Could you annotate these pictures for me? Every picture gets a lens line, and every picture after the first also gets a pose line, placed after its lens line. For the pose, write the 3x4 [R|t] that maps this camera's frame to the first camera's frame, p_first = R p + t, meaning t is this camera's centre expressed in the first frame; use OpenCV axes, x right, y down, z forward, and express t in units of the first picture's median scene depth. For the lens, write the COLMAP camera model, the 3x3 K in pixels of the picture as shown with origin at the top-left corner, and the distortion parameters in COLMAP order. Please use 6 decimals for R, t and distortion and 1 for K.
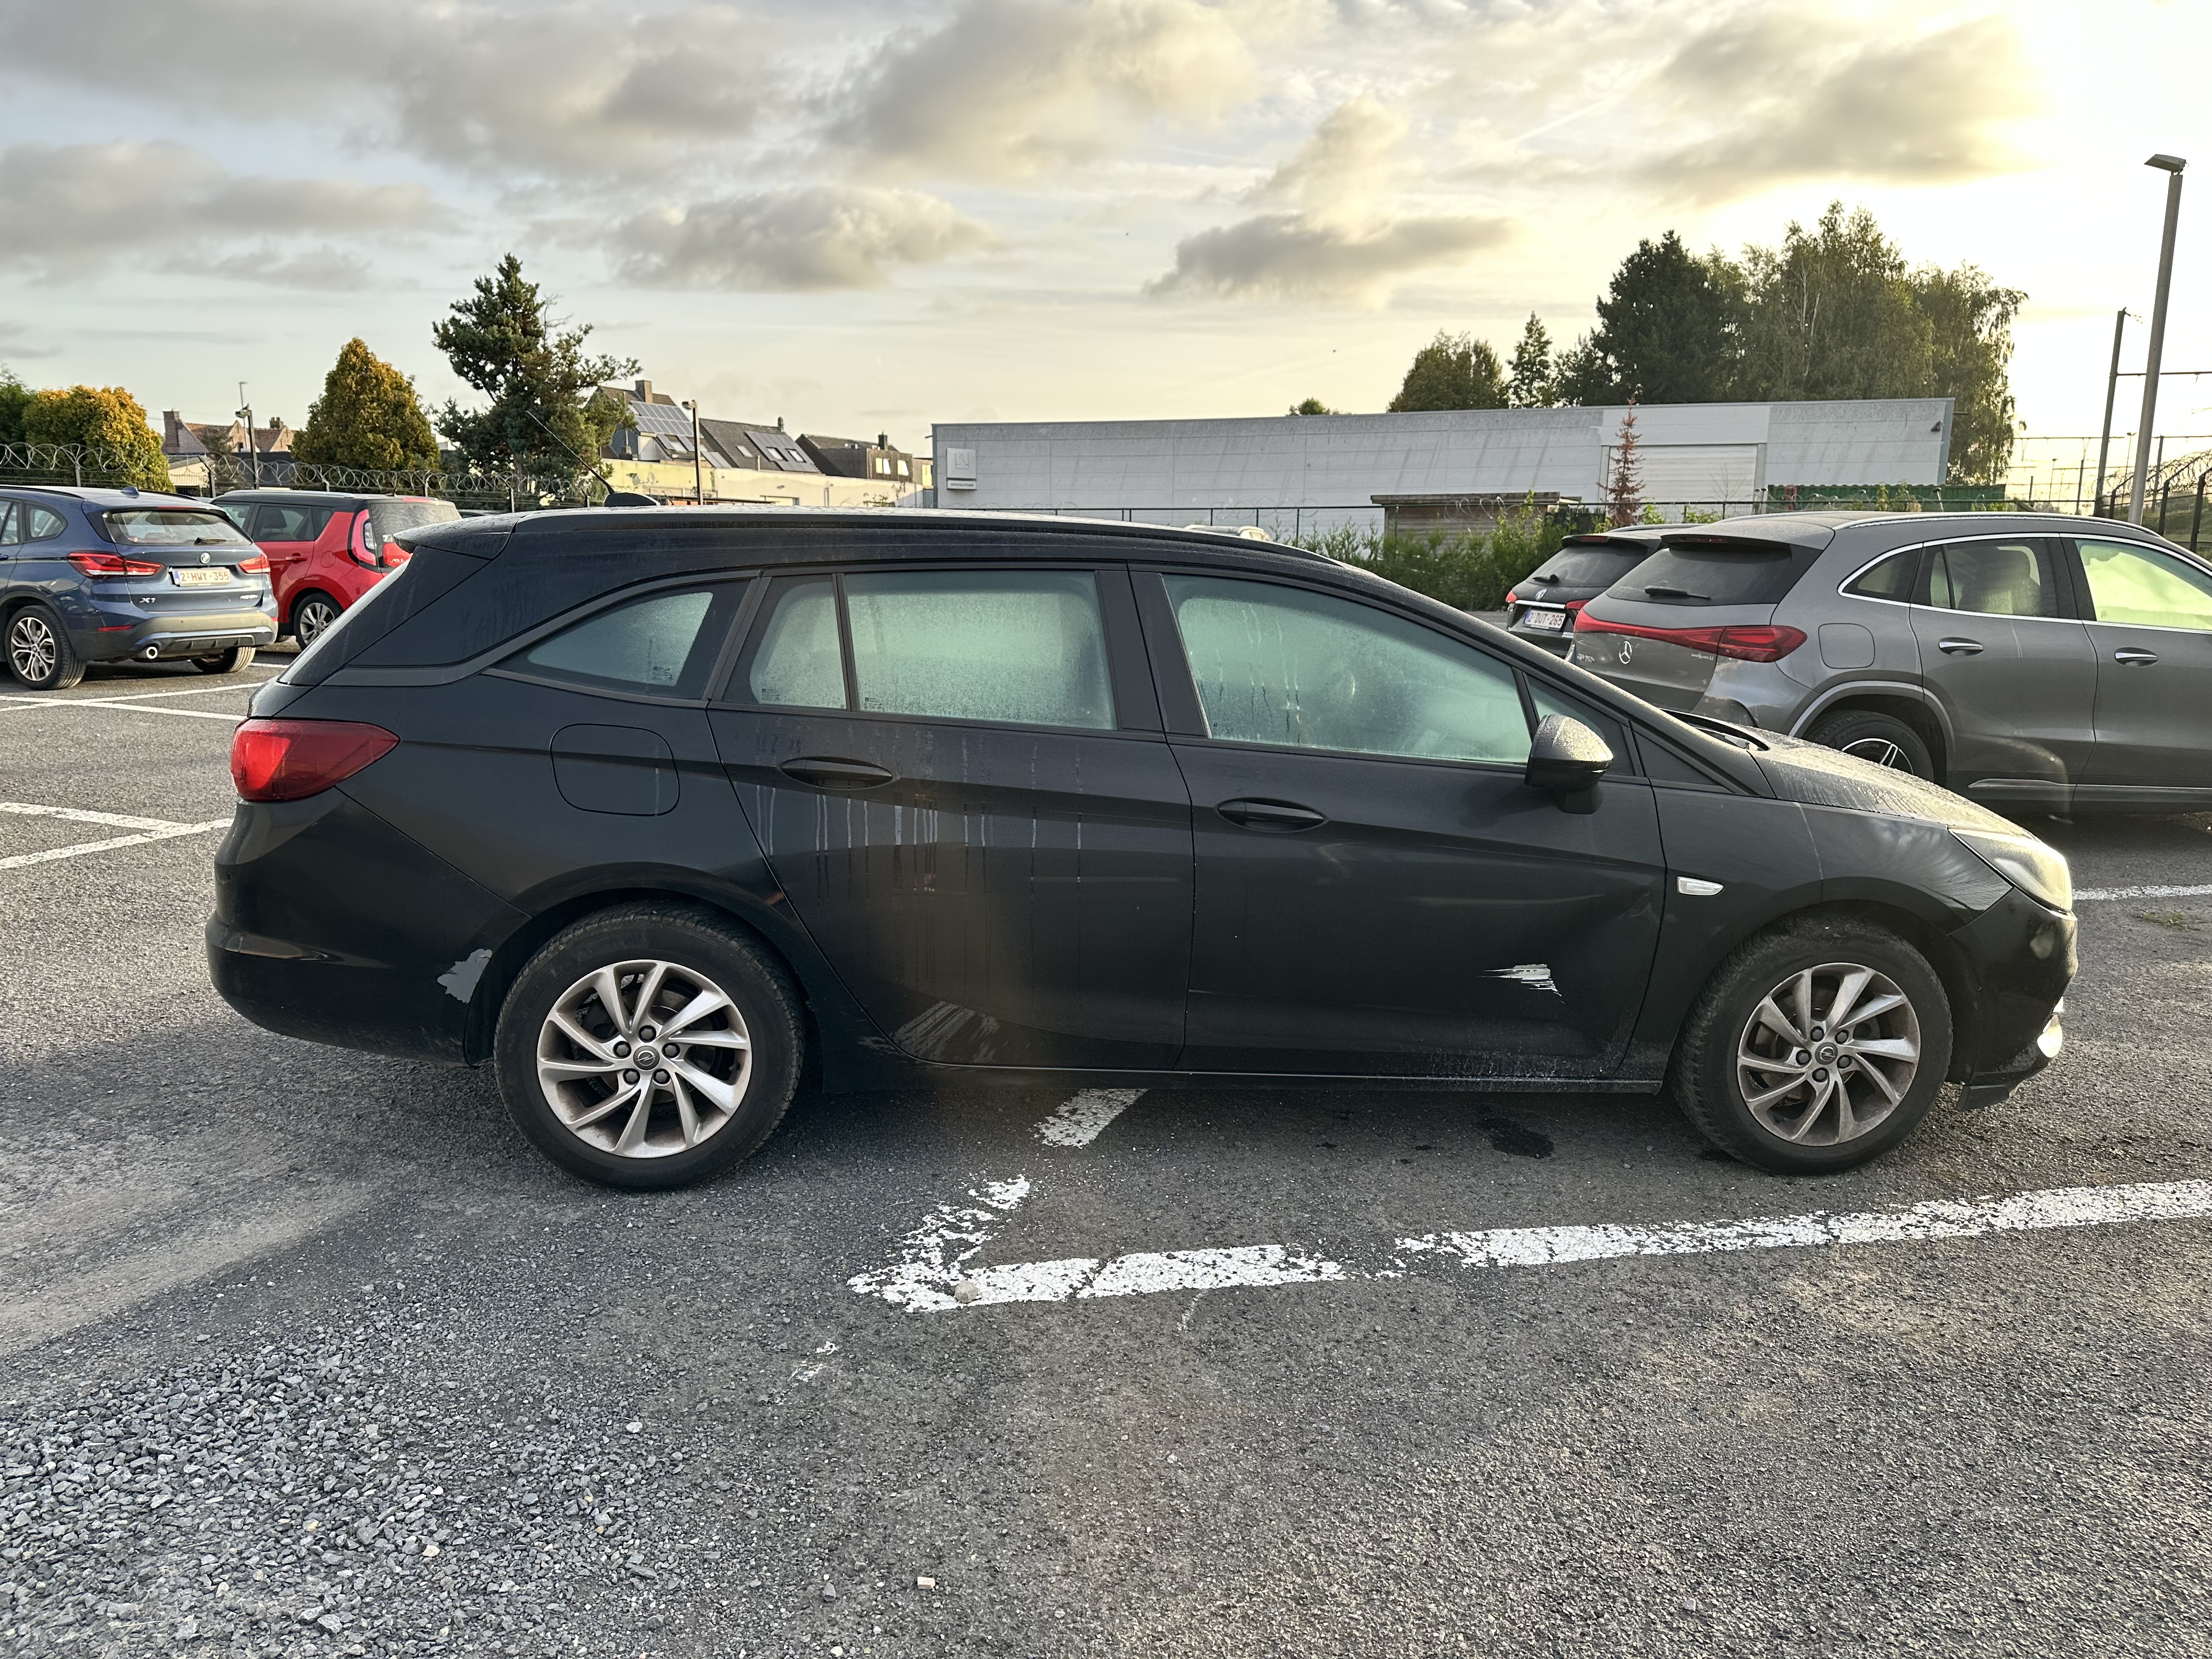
lens RADIAL K [[1557.2, 0, 1094.0], [0, 1557.2, 844.8], [0, 0, 1]] dist [0.018329, -0.024662]
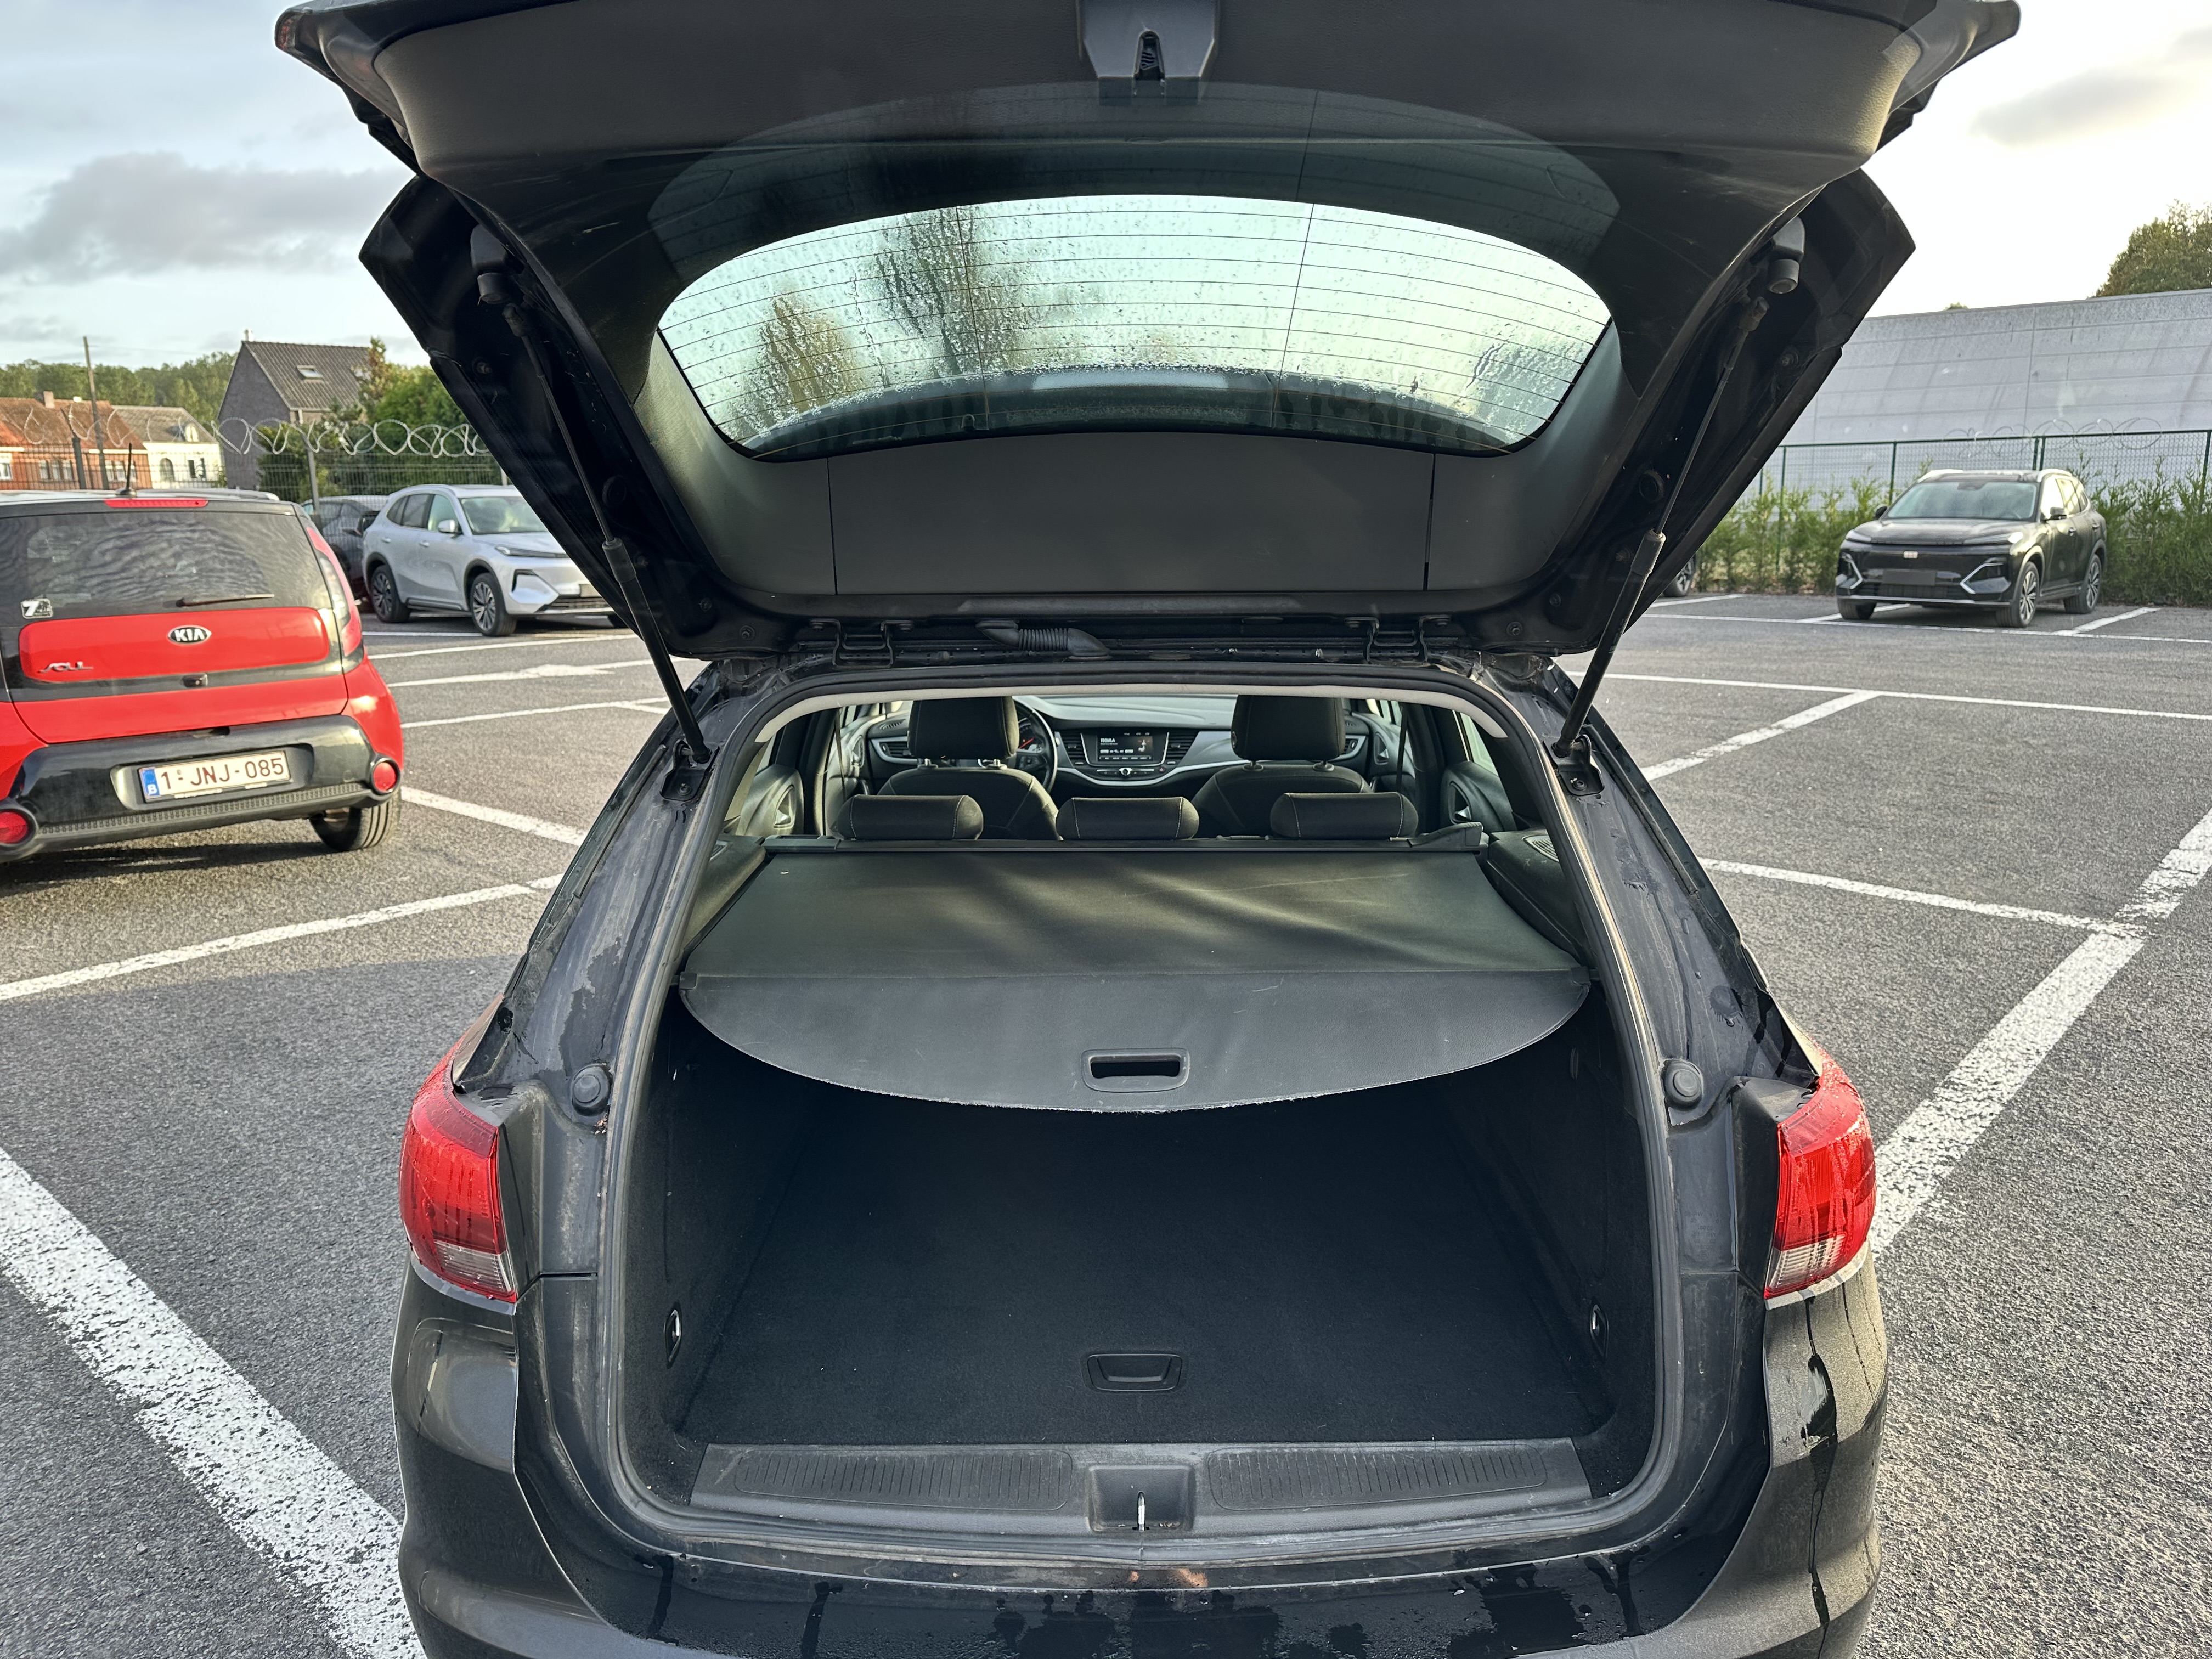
lens RADIAL K [[1557.2, 0, 1099.3], [0, 1557.2, 821.5], [0, 0, 1]] dist [0.018329, -0.024662]
pose [[0.945093, 0.037767, -0.324611, -0.026404], [-0.032984, 0.999251, 0.020226, -0.051640], [0.325132, -0.008408, 0.945631, 0.232321]]
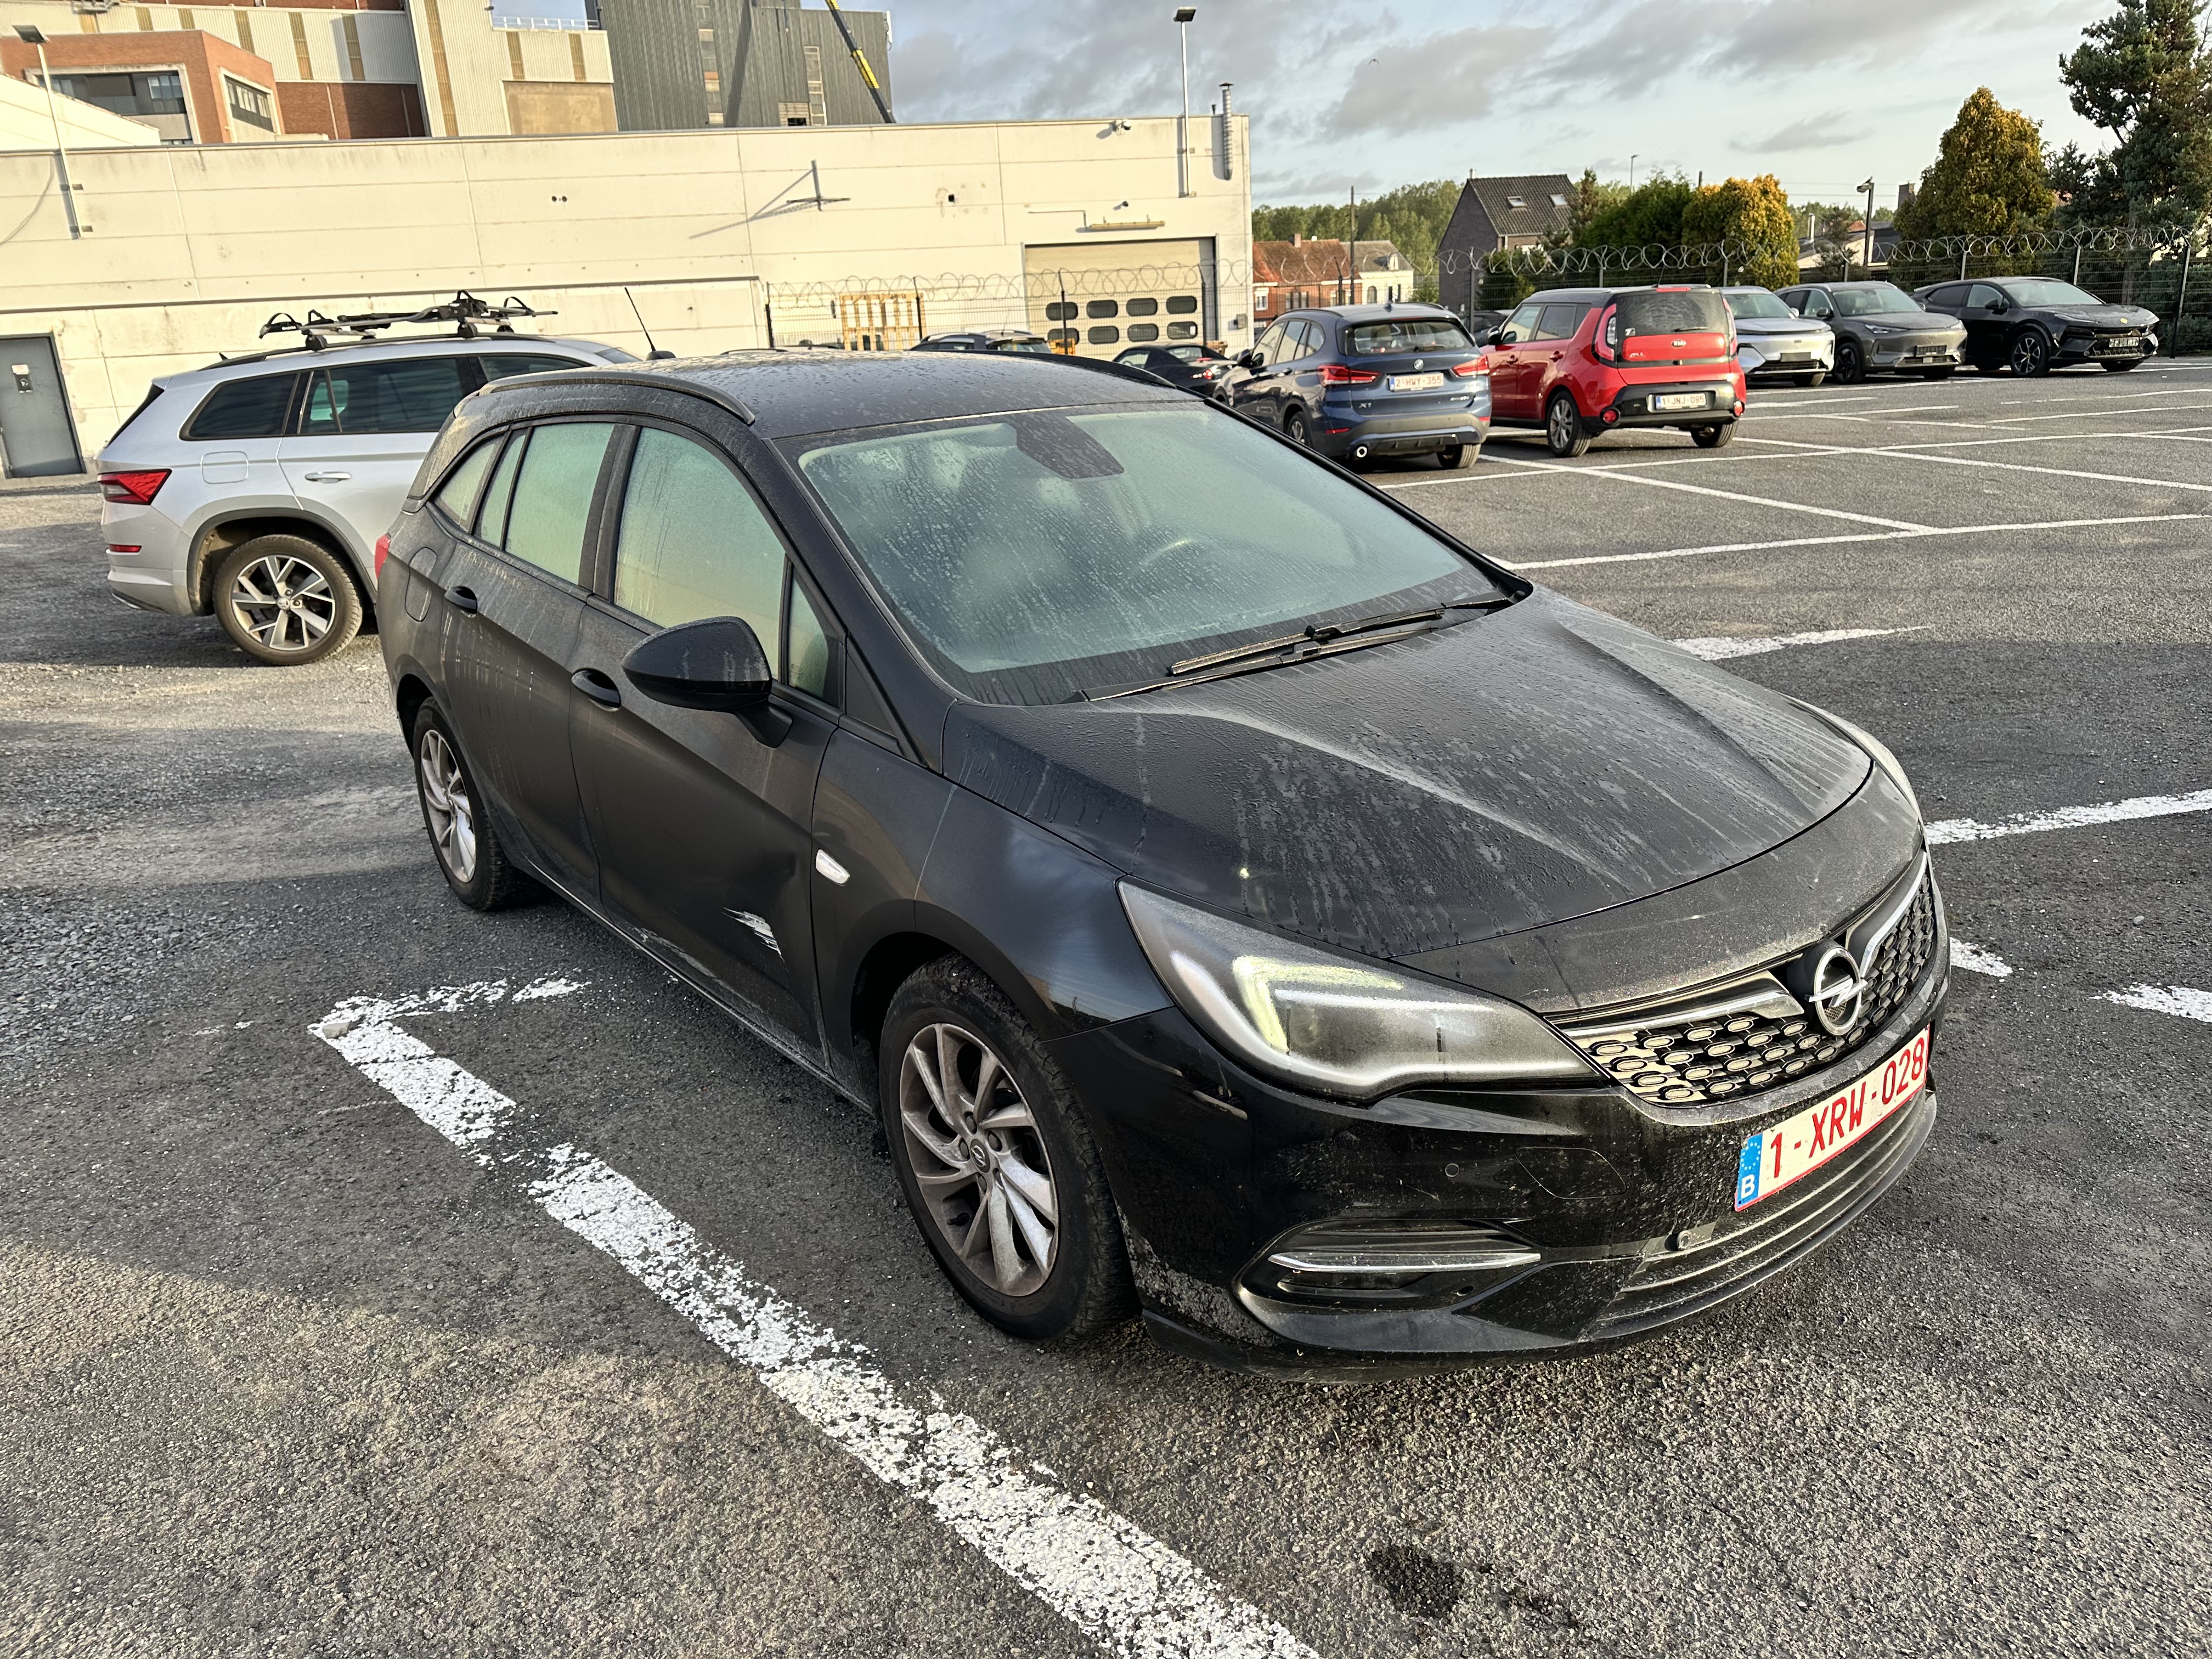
lens RADIAL K [[1557.2, 0, 1108.3], [0, 1557.2, 831.7], [0, 0, 1]] dist [0.018329, -0.024662]
pose [[0.542413, 0.209844, -0.813482, 0.079345], [-0.103587, 0.977619, 0.183115, -0.010421], [0.833701, -0.015058, 0.552010, 0.052982]]
